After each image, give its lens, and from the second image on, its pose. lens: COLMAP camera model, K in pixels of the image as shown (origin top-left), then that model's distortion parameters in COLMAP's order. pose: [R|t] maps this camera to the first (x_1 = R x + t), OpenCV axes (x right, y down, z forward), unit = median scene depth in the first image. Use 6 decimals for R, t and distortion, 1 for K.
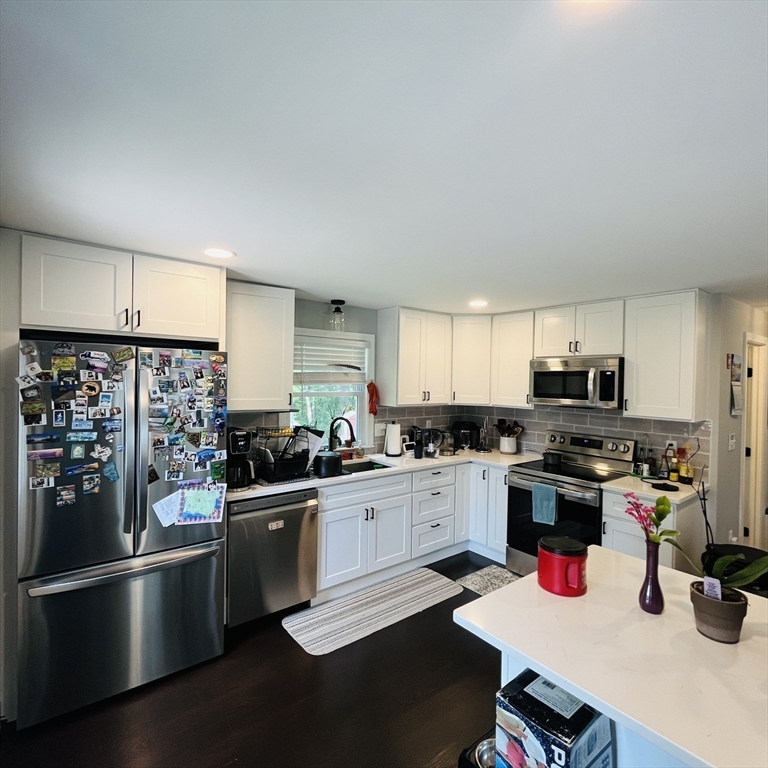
lens RADIAL K [[418.7, 0, 382.2], [0, 418.7, 383.3], [0, 0, 1]] dist [-0.002062, -0.001745]
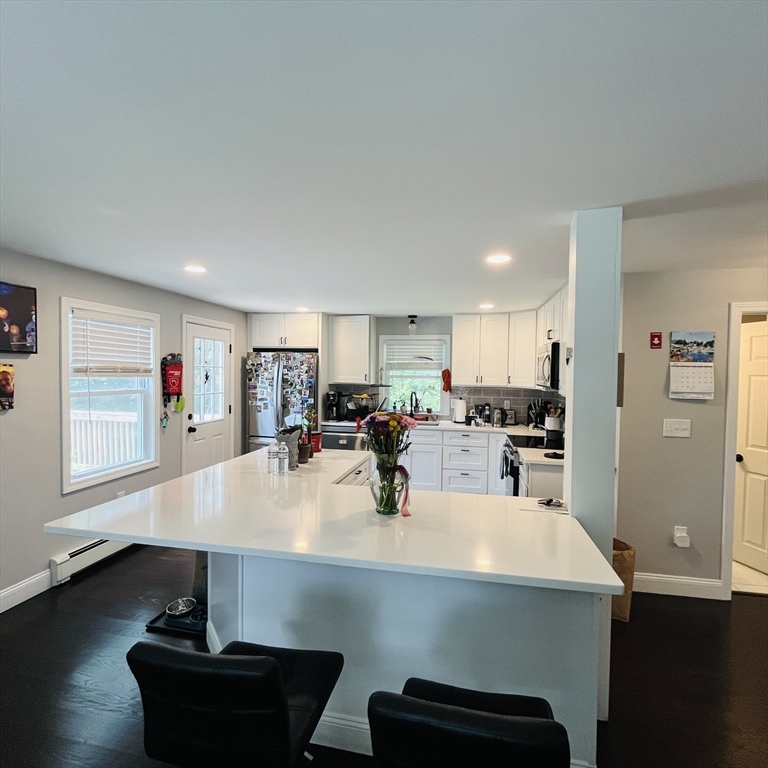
lens RADIAL K [[418.7, 0, 382.2], [0, 418.7, 383.3], [0, 0, 1]] dist [-0.002062, -0.001745]
pose [[0.642977, 0.015507, -0.765729, 1.028049], [-0.011062, 0.999879, 0.010961, 0.036468], [0.765806, 0.001422, 0.643070, -0.076668]]
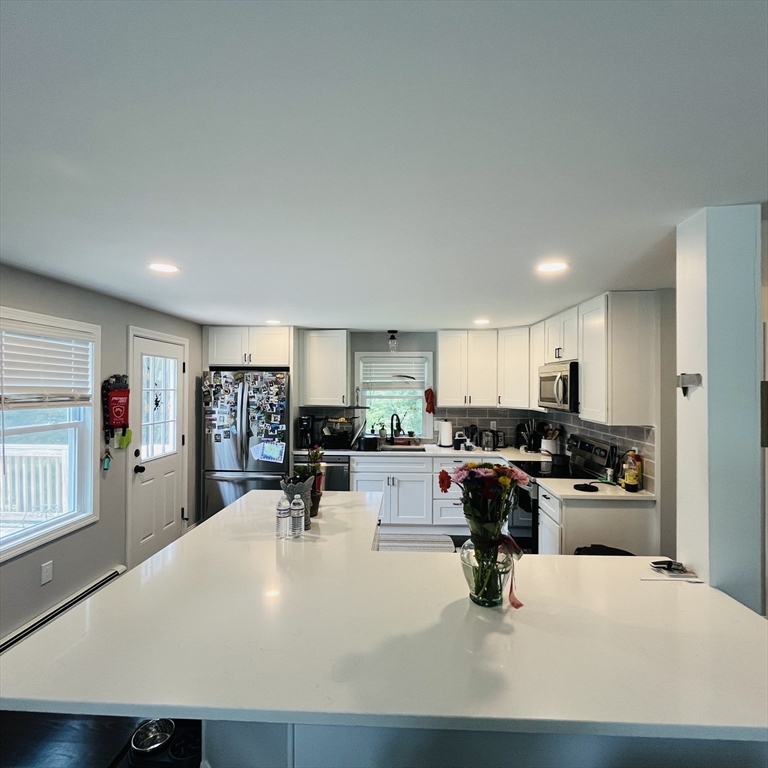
lens RADIAL K [[418.7, 0, 382.2], [0, 418.7, 383.3], [0, 0, 1]] dist [-0.002062, -0.001745]
pose [[0.756551, -0.016231, -0.653733, 0.804893], [0.001059, 0.999721, -0.023596, 0.013261], [0.653933, 0.017159, 0.756358, -0.088943]]
